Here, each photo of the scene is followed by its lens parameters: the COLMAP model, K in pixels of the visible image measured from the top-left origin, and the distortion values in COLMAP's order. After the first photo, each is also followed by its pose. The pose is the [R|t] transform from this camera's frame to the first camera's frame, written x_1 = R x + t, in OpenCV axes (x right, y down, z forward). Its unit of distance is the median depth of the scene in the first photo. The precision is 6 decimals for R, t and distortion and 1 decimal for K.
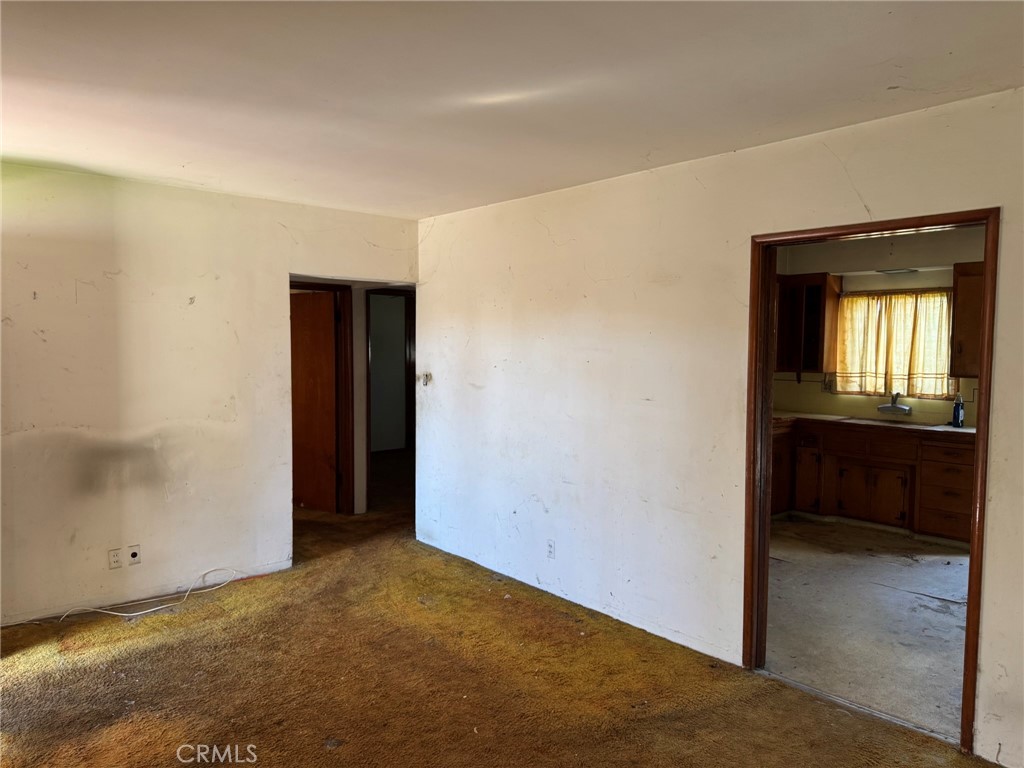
lens RADIAL K [[729.5, 0, 515.0], [0, 729.5, 385.6], [0, 0, 1]] dist [0.051150, -0.057693]
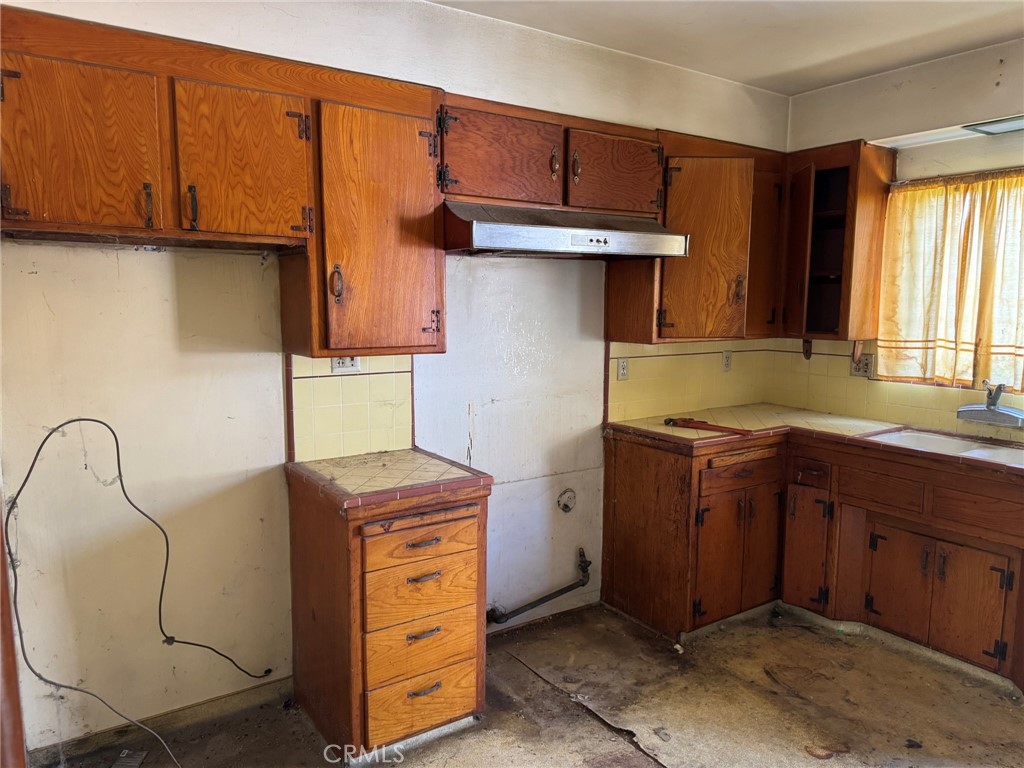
lens RADIAL K [[729.5, 0, 496.6], [0, 729.5, 386.0], [0, 0, 1]] dist [0.051150, -0.057693]
pose [[0.991591, 0.006516, -0.129250, 0.246823], [0.001823, 0.997929, 0.064297, -0.019526], [0.129401, -0.063992, 0.989525, 0.464751]]
